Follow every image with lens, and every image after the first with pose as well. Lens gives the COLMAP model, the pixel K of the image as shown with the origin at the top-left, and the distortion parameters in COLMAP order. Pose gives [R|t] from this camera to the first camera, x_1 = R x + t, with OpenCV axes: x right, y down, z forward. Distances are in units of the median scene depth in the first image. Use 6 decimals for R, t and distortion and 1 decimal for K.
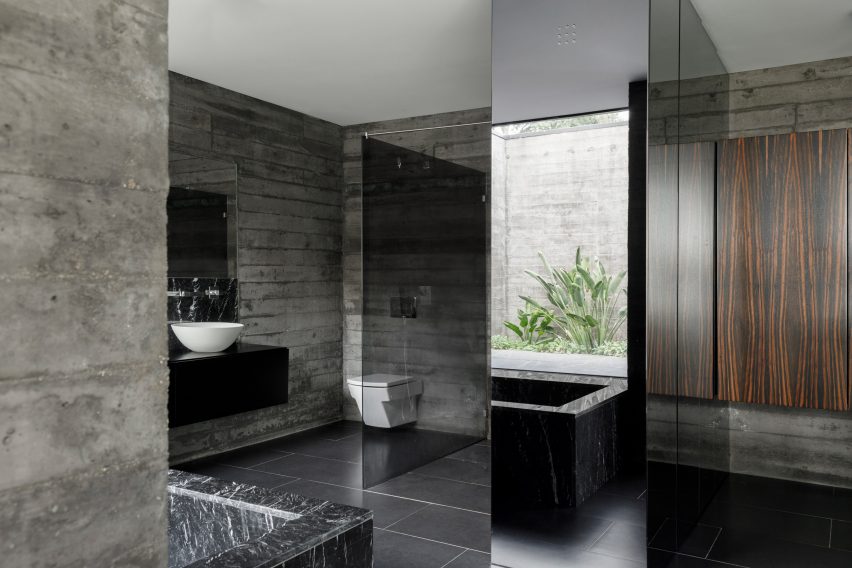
lens RADIAL K [[693.2, 0, 425.5], [0, 693.2, 284.0], [0, 0, 1]] dist [0.007274, 0.003107]
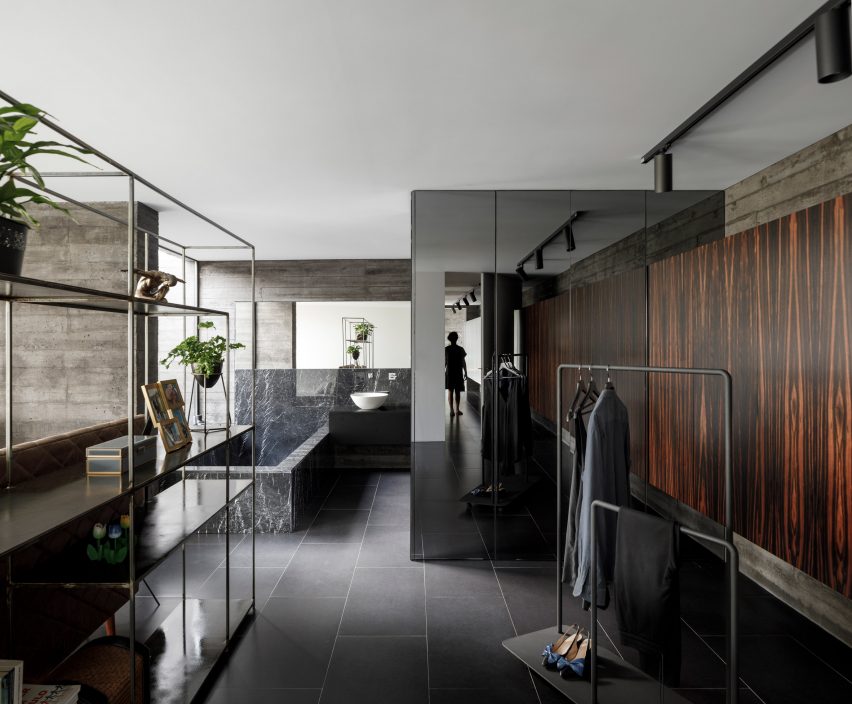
lens RADIAL K [[618.5, 0, 425.0], [0, 618.5, 352.3], [0, 0, 1]] dist [-0.001624, -0.000053]
pose [[0.516558, -0.007422, -0.856220, 1.069683], [0.001820, 0.999970, -0.007570, -0.048736], [0.856251, 0.002352, 0.516555, 0.119465]]
